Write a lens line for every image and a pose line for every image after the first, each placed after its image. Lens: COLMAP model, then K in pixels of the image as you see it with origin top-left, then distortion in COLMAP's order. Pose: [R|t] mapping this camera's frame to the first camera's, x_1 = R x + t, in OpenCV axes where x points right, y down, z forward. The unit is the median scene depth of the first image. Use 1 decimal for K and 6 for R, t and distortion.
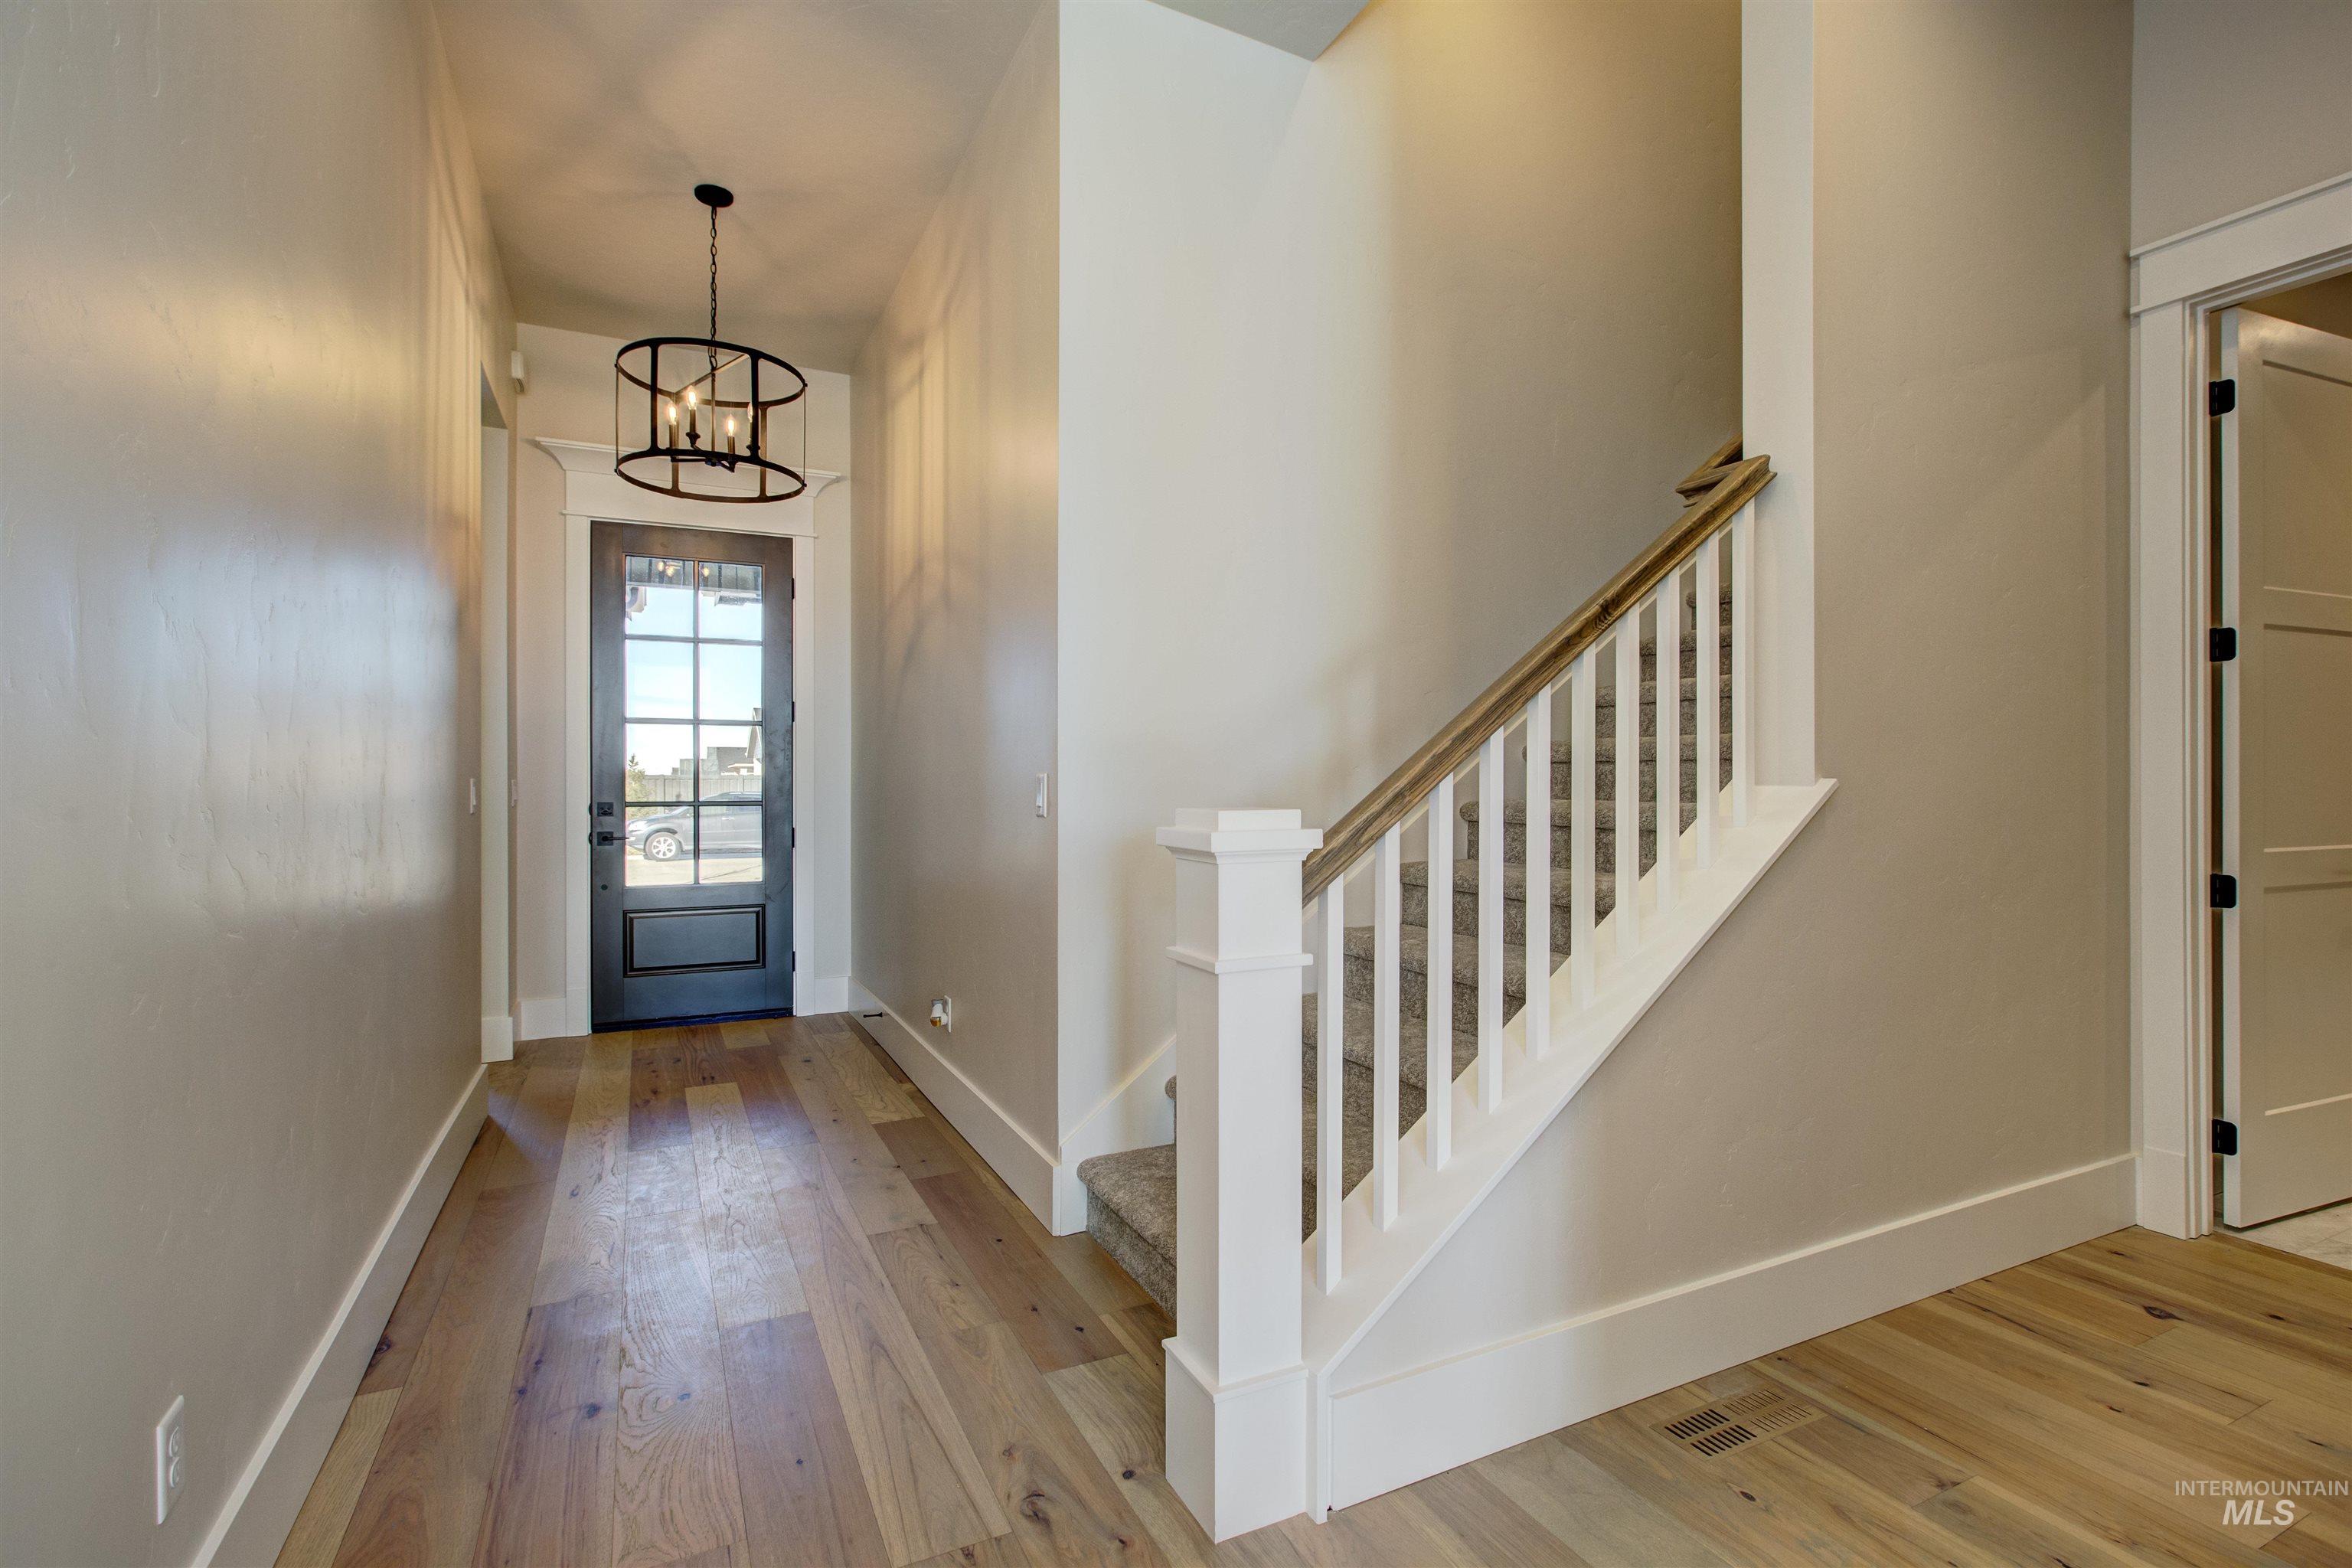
lens RADIAL K [[1092.8, 0, 1202.3], [0, 1092.8, 785.0], [0, 0, 1]] dist [-0.022412, 0.016249]
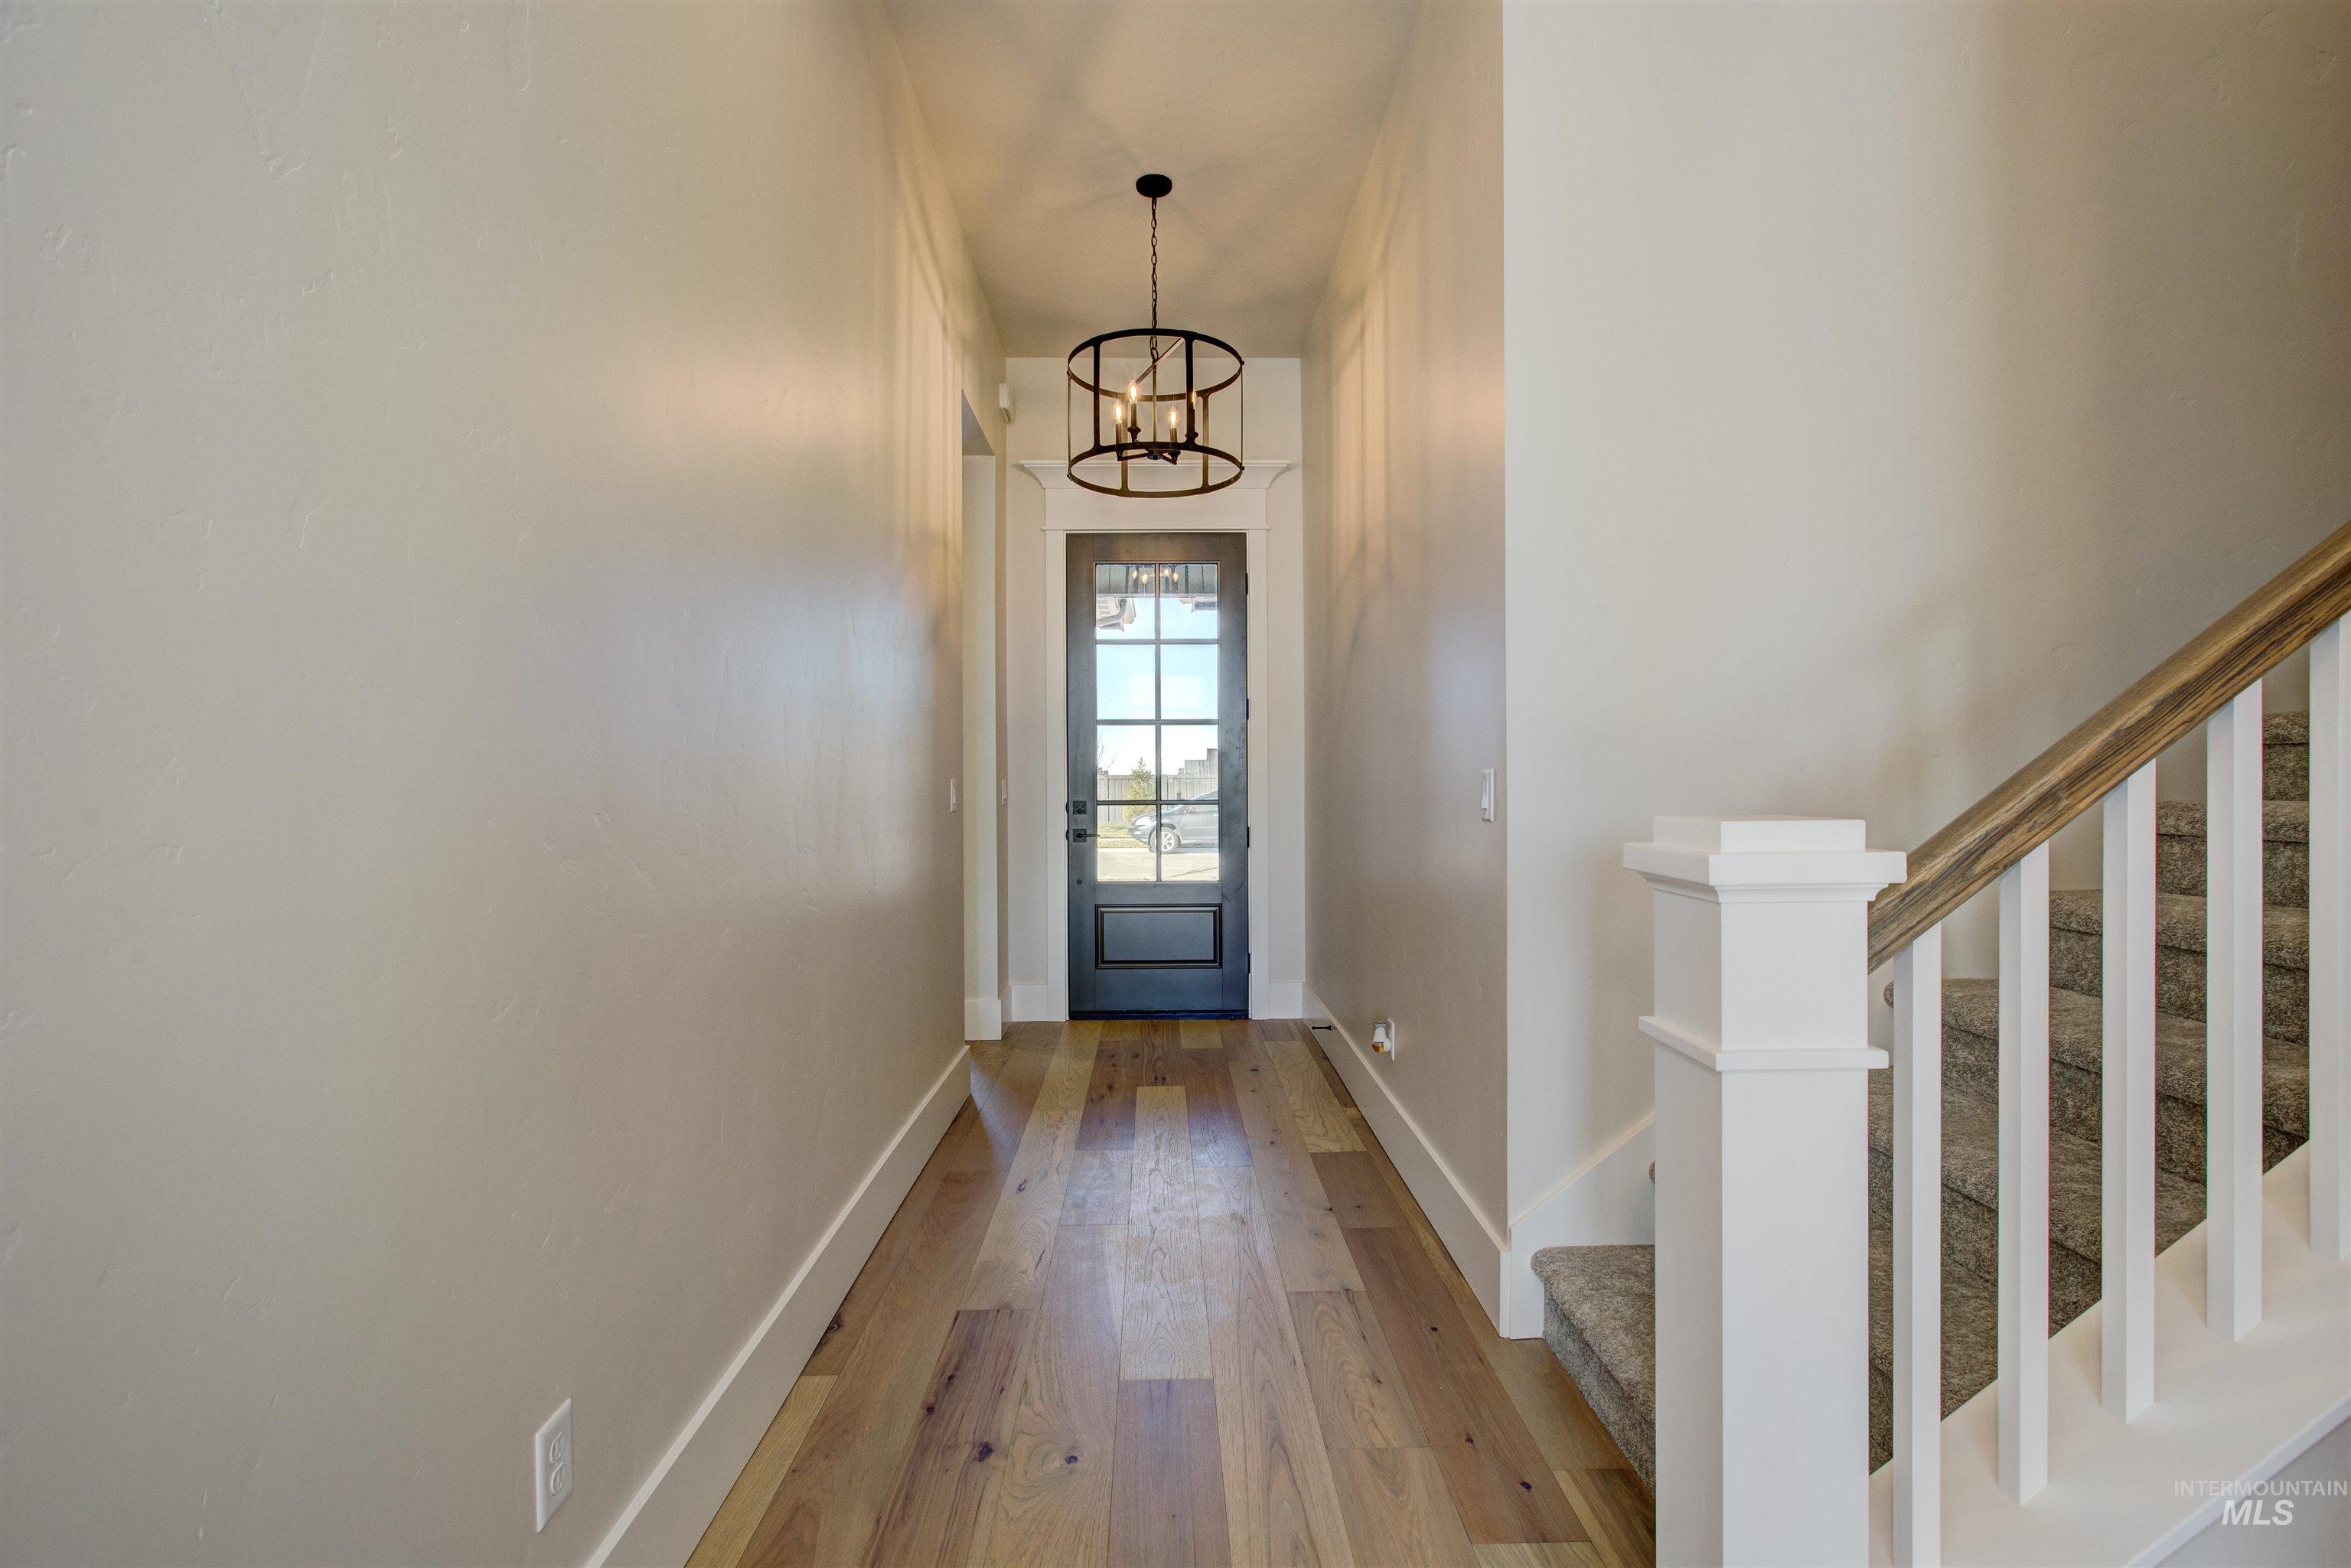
lens RADIAL K [[1092.3, 0, 1201.8], [0, 1092.3, 785.0], [0, 0, 1]] dist [-0.022412, 0.016249]
pose [[0.906585, -0.003916, -0.422006, 0.003592], [0.004895, 0.999987, 0.001236, -0.000201], [0.421996, -0.003186, 0.906592, 0.130222]]
